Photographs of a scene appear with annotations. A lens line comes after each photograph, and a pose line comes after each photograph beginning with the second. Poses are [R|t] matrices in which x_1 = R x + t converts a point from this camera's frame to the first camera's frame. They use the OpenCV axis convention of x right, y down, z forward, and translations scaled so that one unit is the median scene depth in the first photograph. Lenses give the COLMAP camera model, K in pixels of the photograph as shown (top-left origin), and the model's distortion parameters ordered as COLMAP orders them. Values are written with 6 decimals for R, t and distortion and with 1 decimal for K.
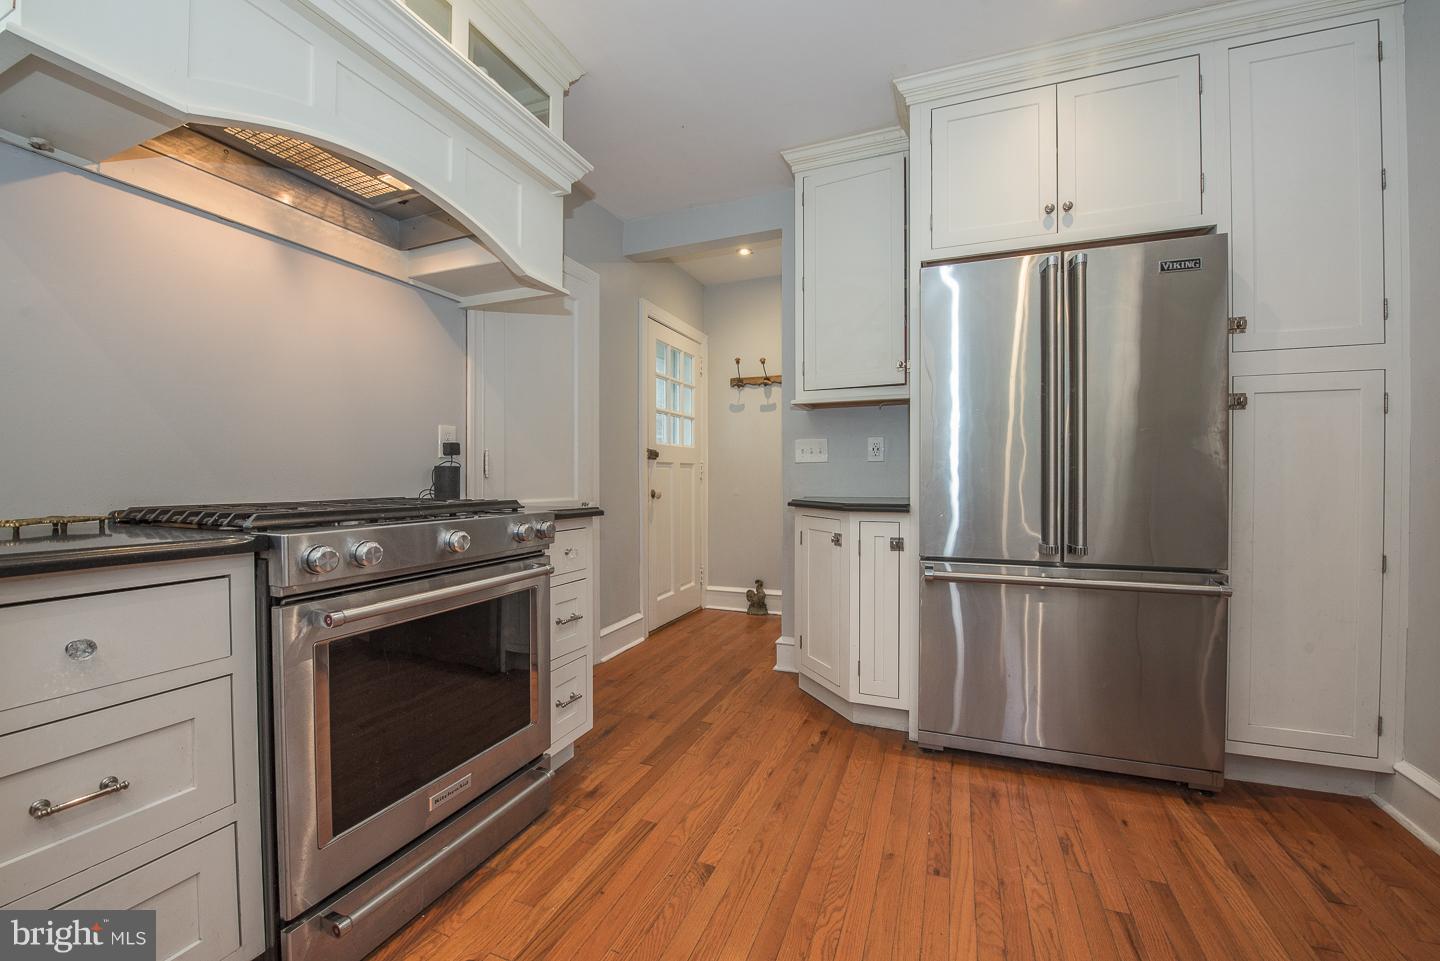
lens RADIAL K [[569.3, 0, 721.8], [0, 569.3, 485.7], [0, 0, 1]] dist [-0.023061, -0.000554]
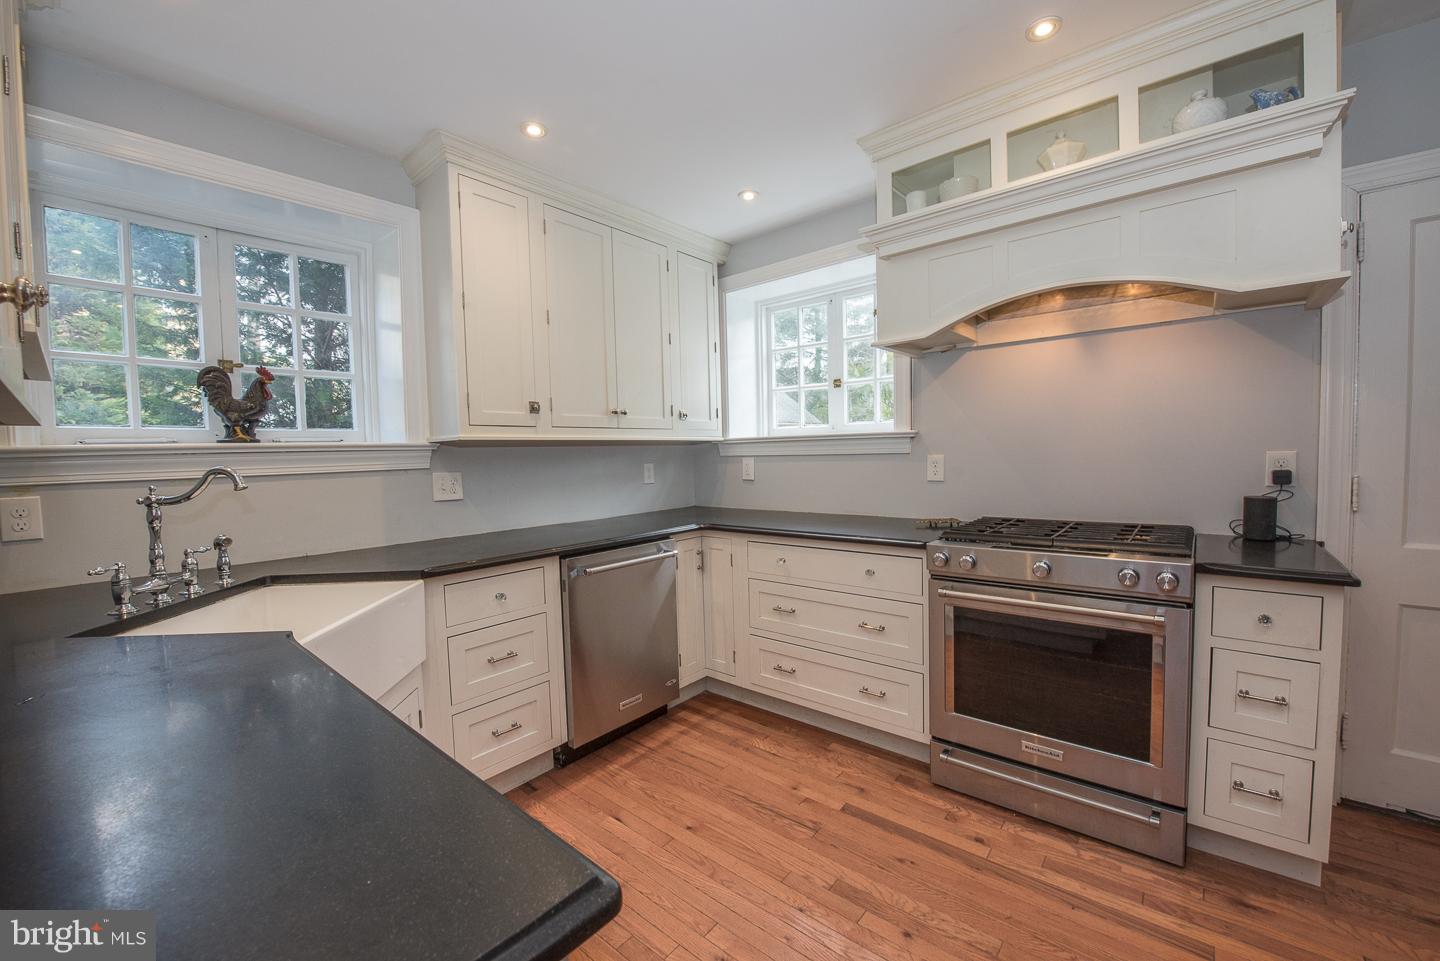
lens RADIAL K [[569.3, 0, 721.8], [0, 569.3, 485.7], [0, 0, 1]] dist [-0.023061, -0.000554]
pose [[-0.301660, 0.063908, -0.951271, 0.832211], [0.011491, 0.997922, 0.063398, -0.155732], [0.953346, 0.008193, -0.301768, 0.558981]]
